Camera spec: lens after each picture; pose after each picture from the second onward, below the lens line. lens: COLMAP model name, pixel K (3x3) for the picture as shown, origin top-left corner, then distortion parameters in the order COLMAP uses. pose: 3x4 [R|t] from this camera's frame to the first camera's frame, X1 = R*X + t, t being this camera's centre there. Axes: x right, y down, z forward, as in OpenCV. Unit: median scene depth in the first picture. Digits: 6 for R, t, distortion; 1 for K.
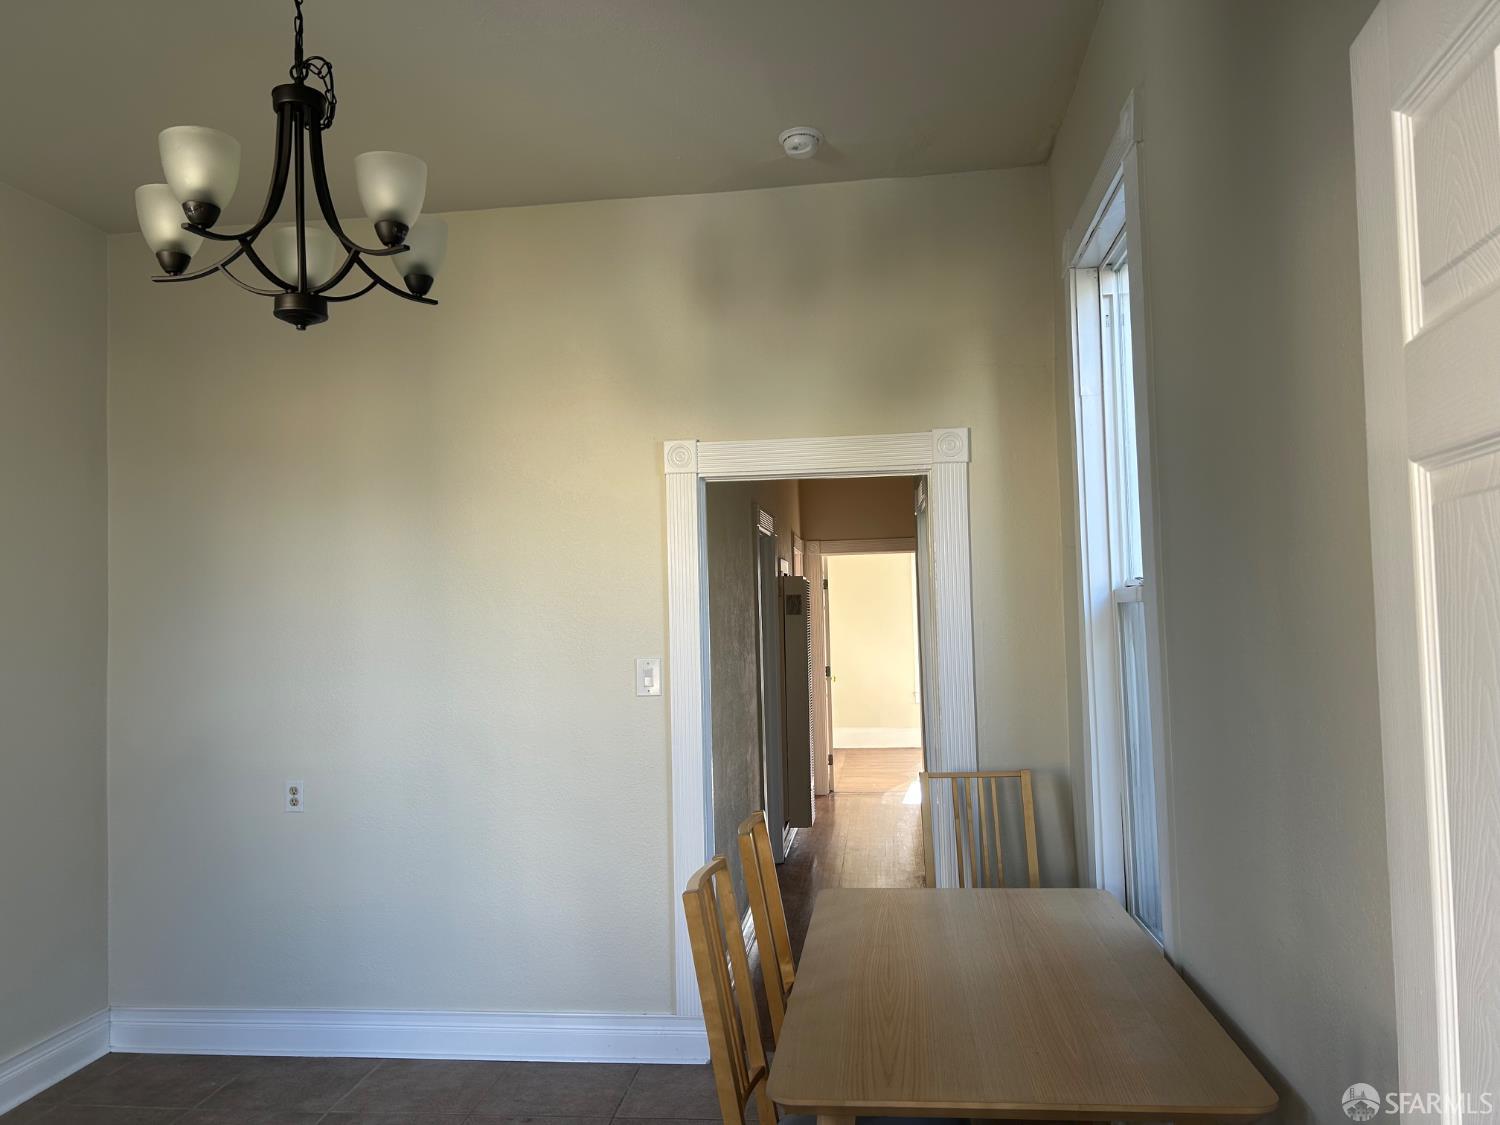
lens RADIAL K [[1163.3, 0, 749.9], [0, 1163.3, 572.3], [0, 0, 1]] dist [0.123733, -0.149168]
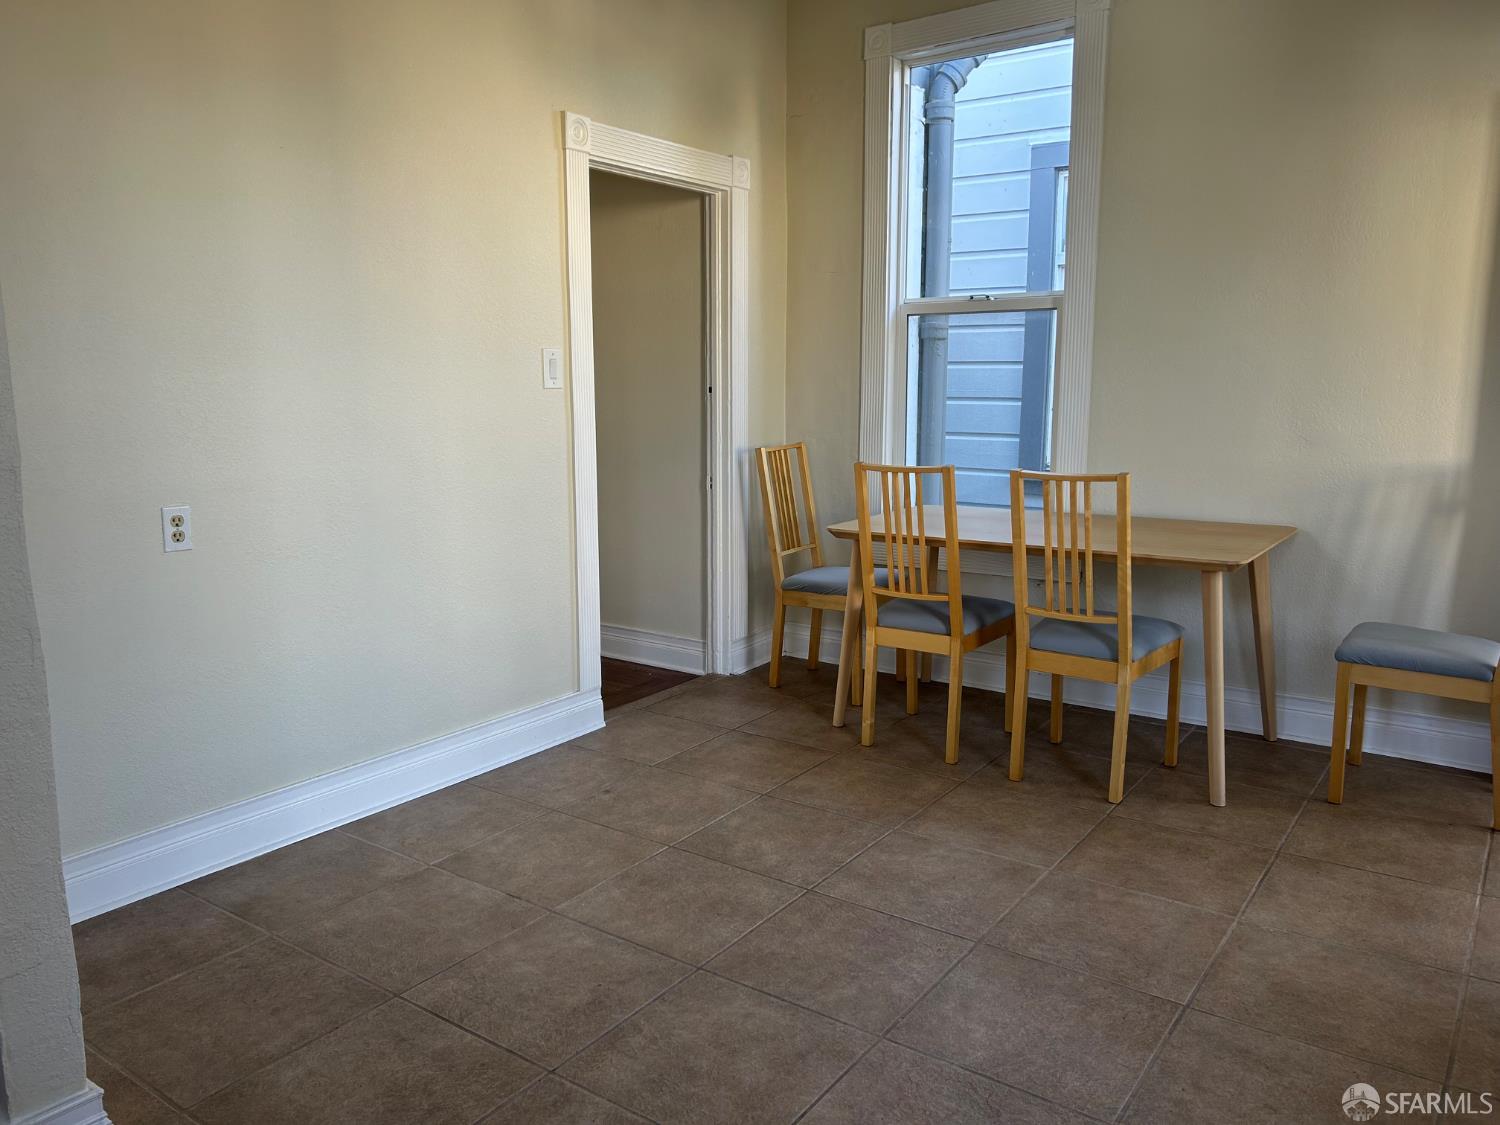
lens RADIAL K [[1125.5, 0, 748.5], [0, 1125.5, 564.1], [0, 0, 1]] dist [0.060242, -0.072293]
pose [[0.472812, -0.125961, 0.872114, -0.848292], [-0.038633, 0.985815, 0.163328, 0.091771], [-0.880316, -0.110916, 0.461239, 0.412746]]
